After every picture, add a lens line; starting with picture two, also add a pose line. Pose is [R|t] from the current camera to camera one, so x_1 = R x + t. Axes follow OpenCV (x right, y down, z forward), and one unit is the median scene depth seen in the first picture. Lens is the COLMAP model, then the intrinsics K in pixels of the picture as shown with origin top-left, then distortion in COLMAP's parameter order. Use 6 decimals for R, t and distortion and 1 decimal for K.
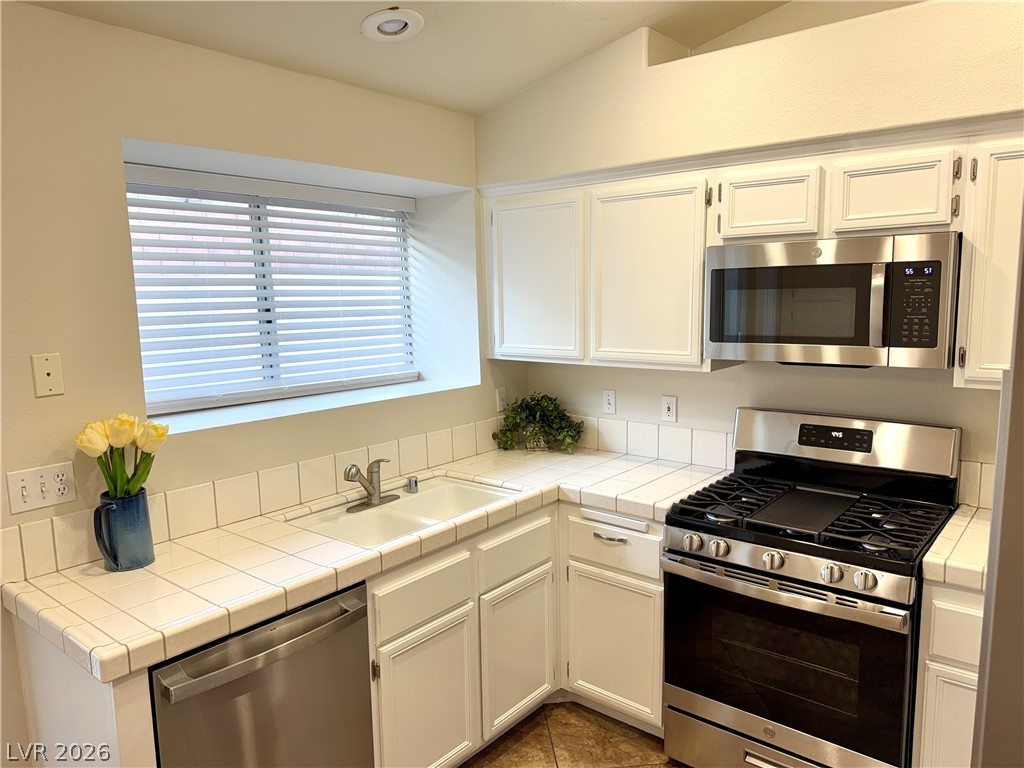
lens RADIAL K [[721.4, 0, 514.9], [0, 721.4, 383.6], [0, 0, 1]] dist [0.060843, -0.076346]
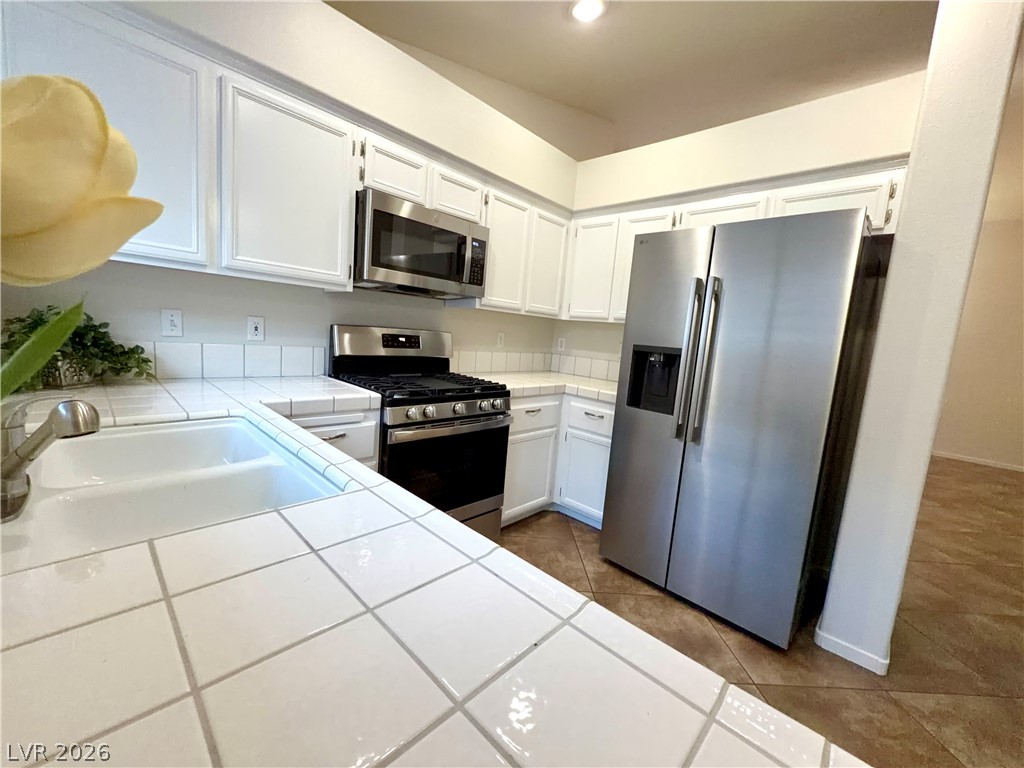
lens RADIAL K [[407.6, 0, 511.1], [0, 407.6, 381.9], [0, 0, 1]] dist [0.000410, 0.000066]
pose [[0.071058, -0.100778, 0.992368, -0.452524], [0.042477, 0.994286, 0.097931, 0.085954], [-0.996567, 0.035194, 0.074933, 0.704358]]
